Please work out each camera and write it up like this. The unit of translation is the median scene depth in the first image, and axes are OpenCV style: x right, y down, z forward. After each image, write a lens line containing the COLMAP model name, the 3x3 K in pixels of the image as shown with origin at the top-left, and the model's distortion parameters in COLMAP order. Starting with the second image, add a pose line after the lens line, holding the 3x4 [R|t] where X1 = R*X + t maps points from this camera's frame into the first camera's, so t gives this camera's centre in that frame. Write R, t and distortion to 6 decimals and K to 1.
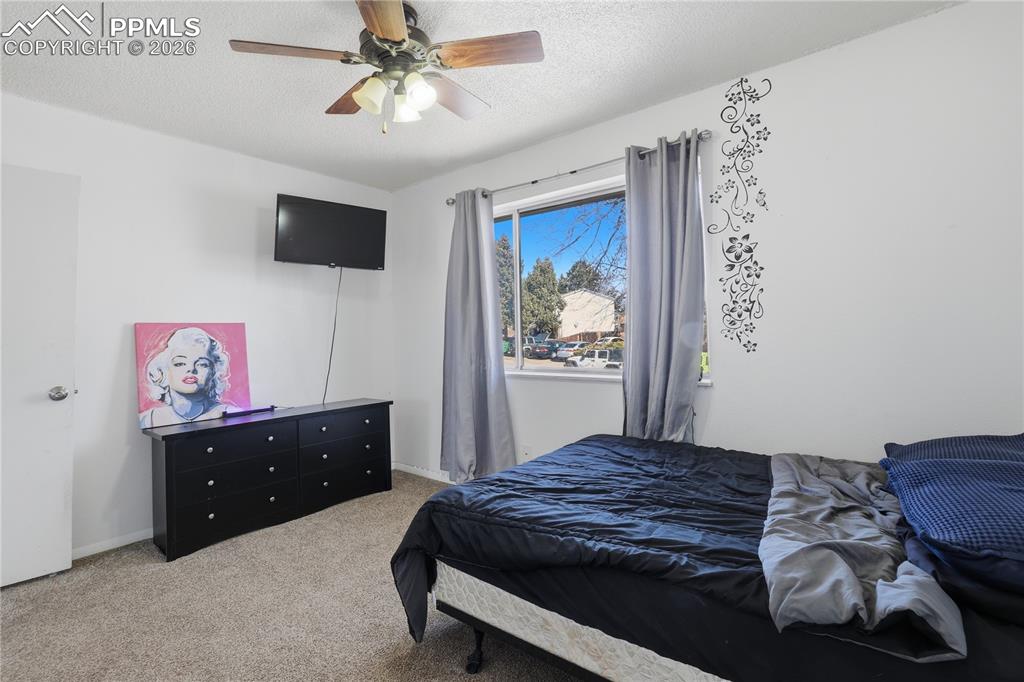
lens RADIAL K [[448.7, 0, 511.2], [0, 448.7, 332.9], [0, 0, 1]] dist [-0.000216, -0.000045]
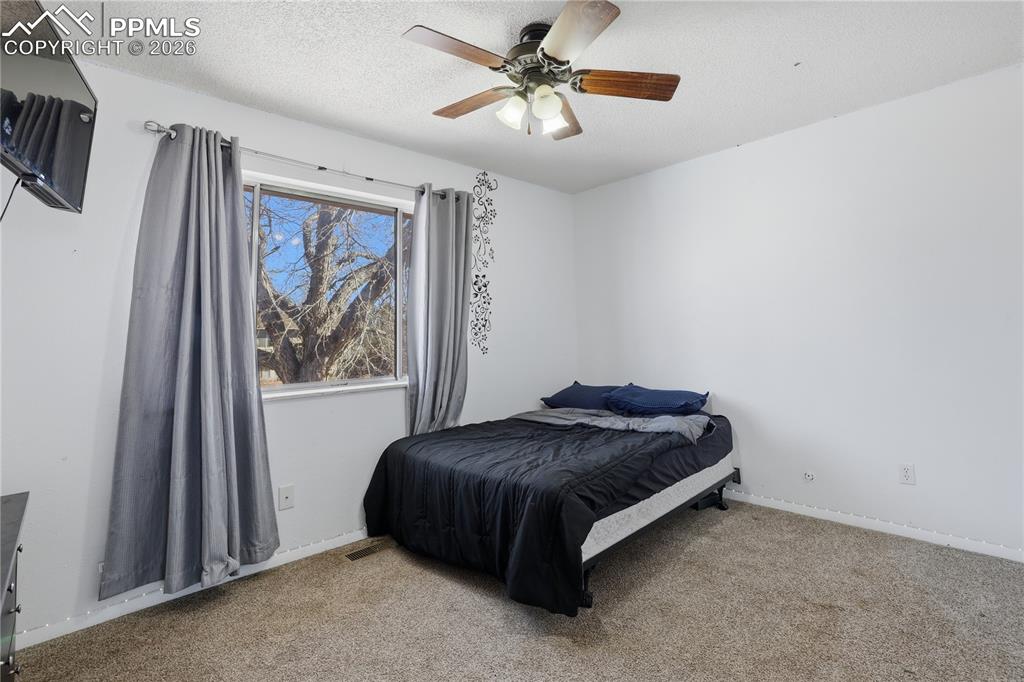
lens RADIAL K [[448.9, 0, 511.0], [0, 448.9, 329.6], [0, 0, 1]] dist [-0.033509, 0.017422]
pose [[0.208680, 0.032172, 0.977455, -0.898623], [0.023711, 0.998999, -0.037943, 0.020337], [-0.977697, 0.031094, 0.207708, 0.606343]]
